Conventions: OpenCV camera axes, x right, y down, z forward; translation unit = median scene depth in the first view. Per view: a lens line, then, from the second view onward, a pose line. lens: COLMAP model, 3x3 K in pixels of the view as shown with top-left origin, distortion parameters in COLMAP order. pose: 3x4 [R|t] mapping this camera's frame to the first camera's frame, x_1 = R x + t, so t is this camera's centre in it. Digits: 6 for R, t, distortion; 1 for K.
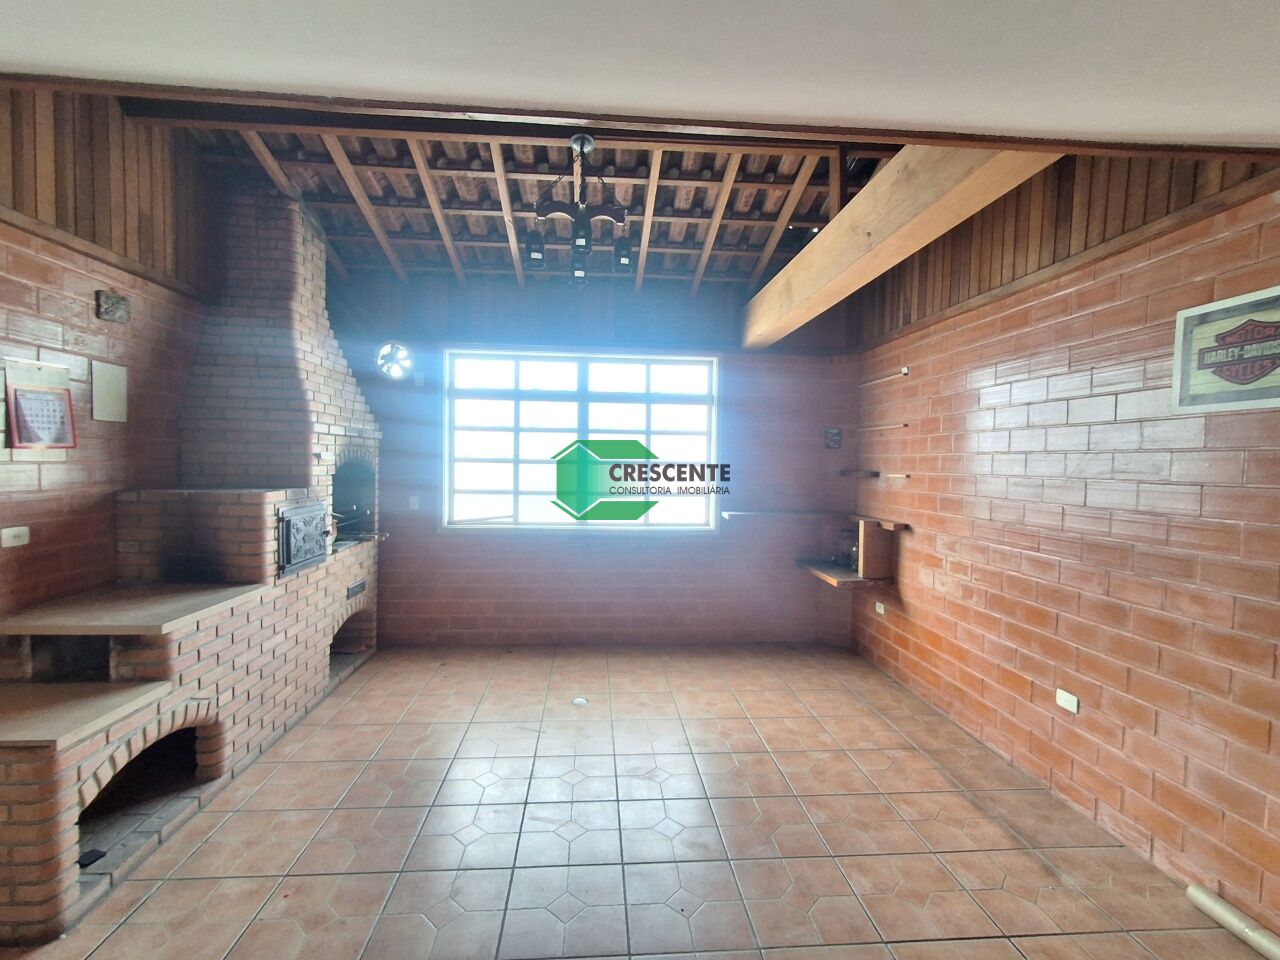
lens RADIAL K [[580.3, 0, 639.4], [0, 580.3, 484.2], [0, 0, 1]] dist [0.000532, -0.002327]
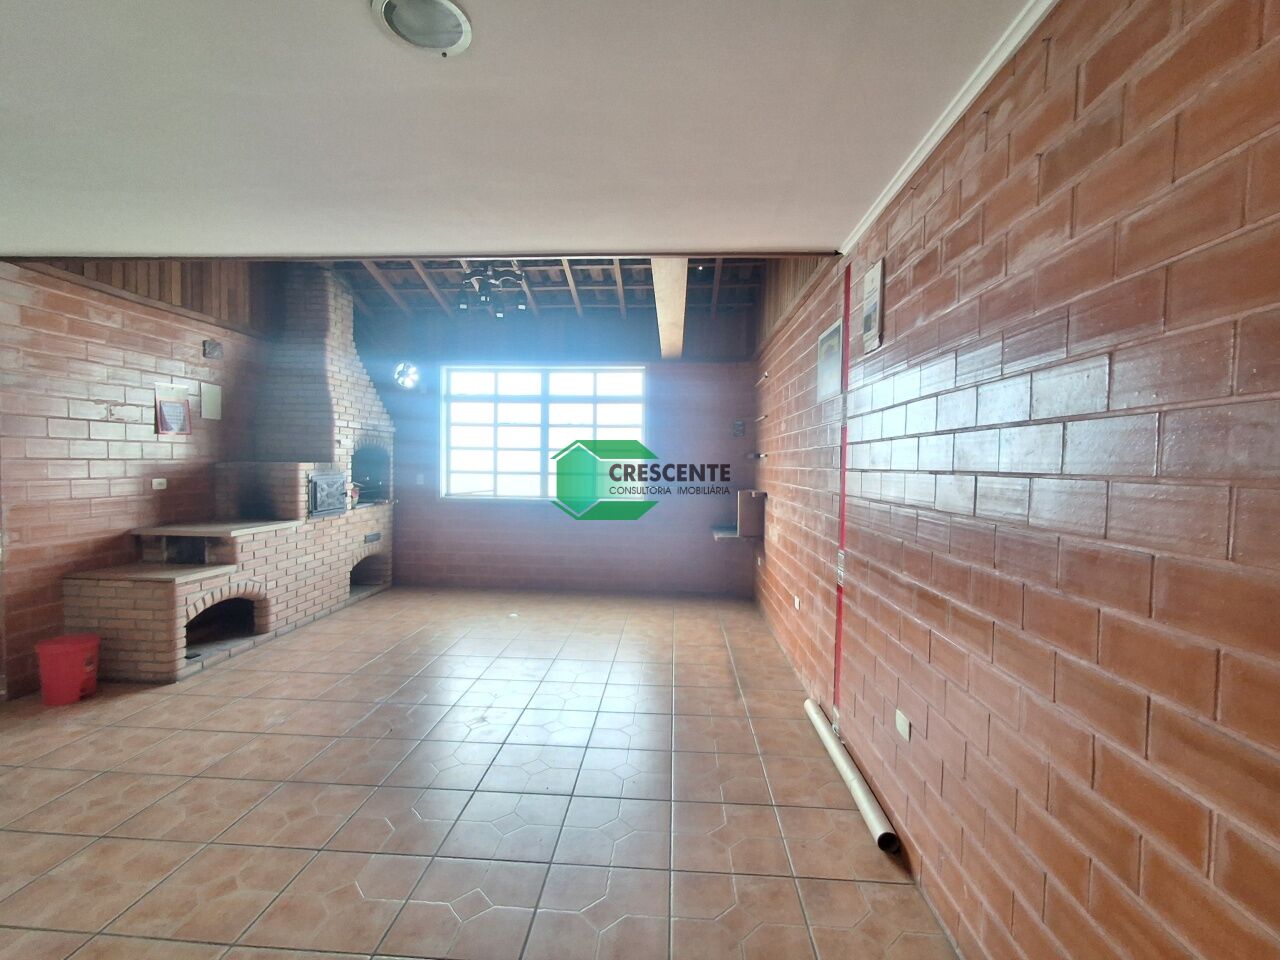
lens RADIAL K [[580.3, 0, 639.4], [0, 580.3, 484.2], [0, 0, 1]] dist [0.000532, -0.002327]
pose [[0.990101, 0.001265, -0.140350, 0.492698], [-0.001913, 0.999988, -0.004487, 0.076871], [0.140343, 0.004711, 0.990092, -0.433439]]
